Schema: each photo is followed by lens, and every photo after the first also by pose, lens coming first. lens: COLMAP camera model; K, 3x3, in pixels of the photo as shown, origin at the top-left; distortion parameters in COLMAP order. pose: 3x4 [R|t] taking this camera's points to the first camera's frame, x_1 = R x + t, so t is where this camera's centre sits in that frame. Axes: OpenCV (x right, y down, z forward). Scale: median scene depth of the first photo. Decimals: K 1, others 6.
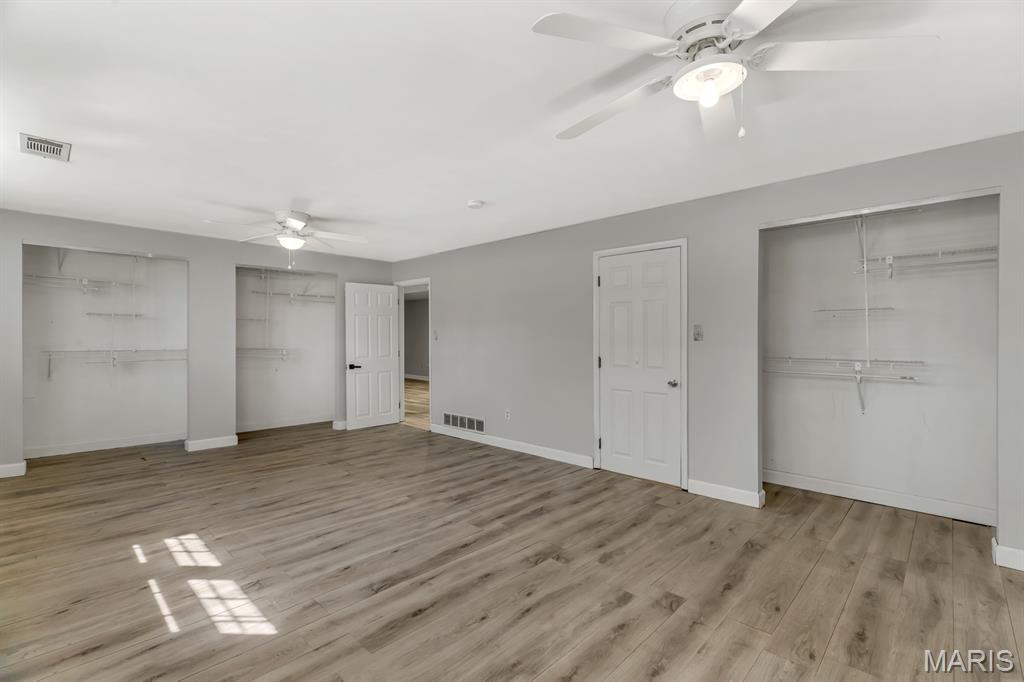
lens RADIAL K [[456.1, 0, 510.6], [0, 456.1, 338.1], [0, 0, 1]] dist [0.000182, 0.000297]
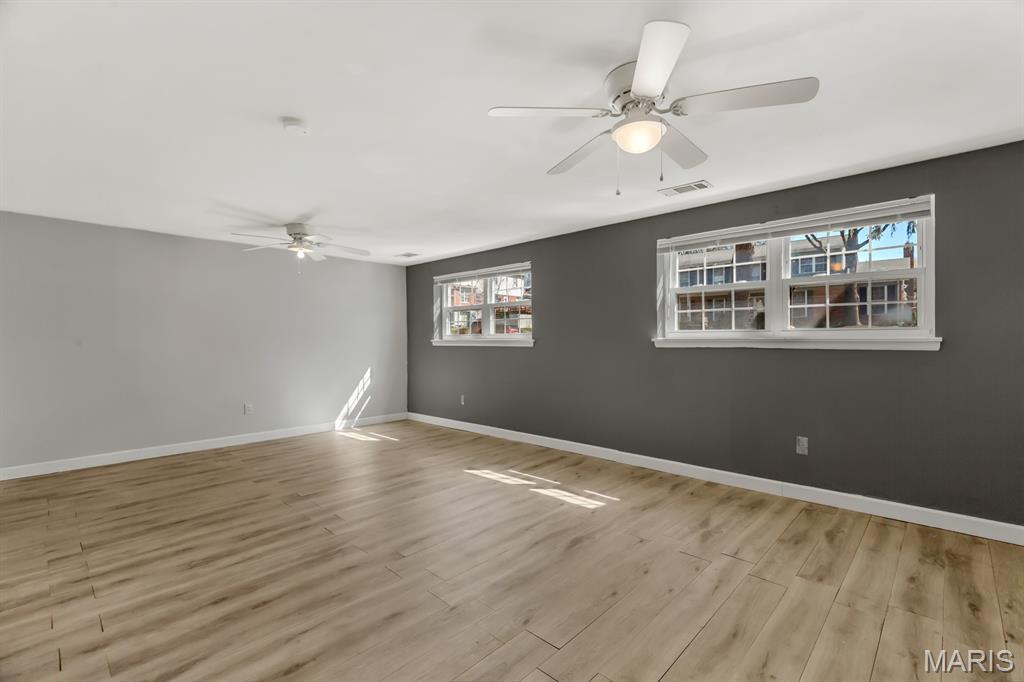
lens RADIAL K [[456.1, 0, 510.6], [0, 456.1, 338.1], [0, 0, 1]] dist [0.000182, 0.000297]
pose [[-0.999995, 0.001377, -0.002718, -0.458787], [0.001387, 0.999993, -0.003561, 0.006688], [0.002713, -0.003565, -0.999990, 2.006520]]
